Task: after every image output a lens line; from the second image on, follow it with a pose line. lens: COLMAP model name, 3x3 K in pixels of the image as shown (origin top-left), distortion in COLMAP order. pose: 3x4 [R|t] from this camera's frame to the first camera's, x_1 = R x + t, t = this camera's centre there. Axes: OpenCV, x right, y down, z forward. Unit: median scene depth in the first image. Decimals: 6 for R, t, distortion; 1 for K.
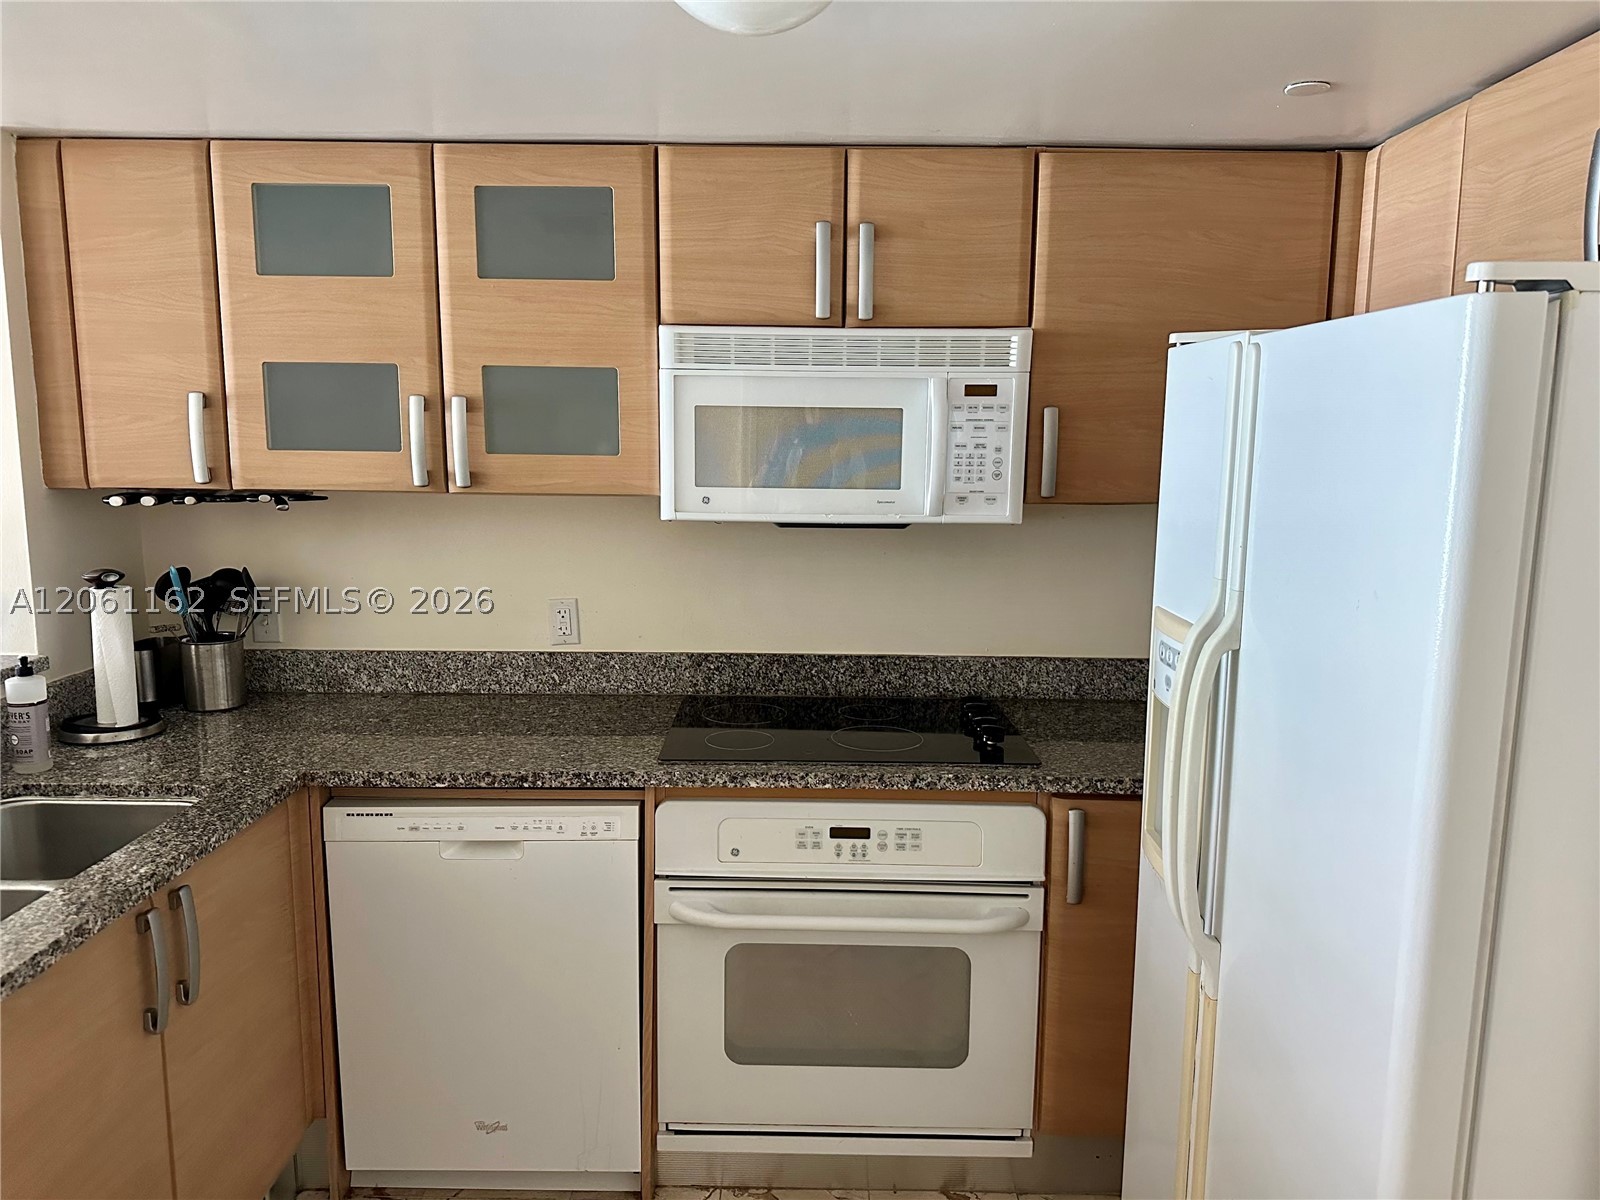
lens RADIAL K [[1121.9, 0, 800.0], [0, 1121.9, 600.0], [0, 0, 1]] dist [0.095157, -0.142073]
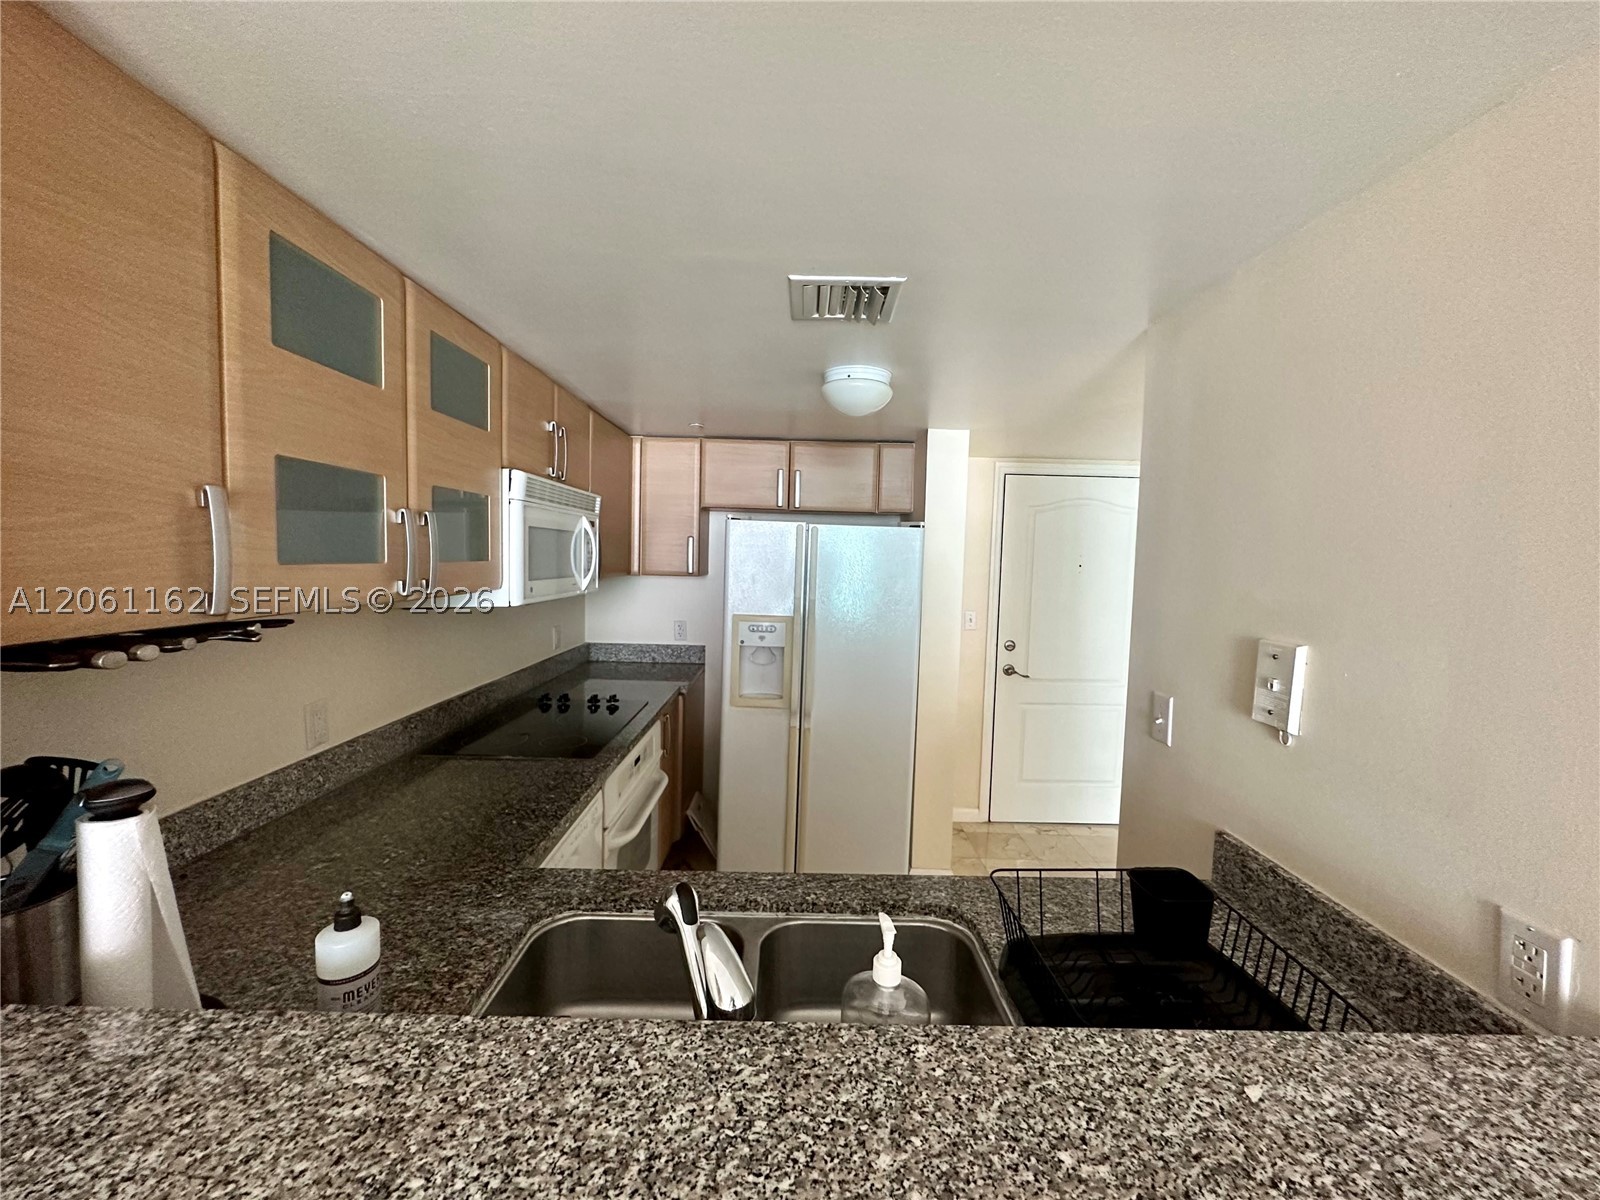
lens RADIAL K [[640.5, 0, 800.0], [0, 640.5, 600.0], [0, 0, 1]] dist [-0.002304, -0.000089]
pose [[-0.018770, -0.079061, 0.996693, -0.921464], [0.113693, 0.990234, 0.080690, -0.103733], [-0.993339, 0.114831, -0.009598, 0.653164]]
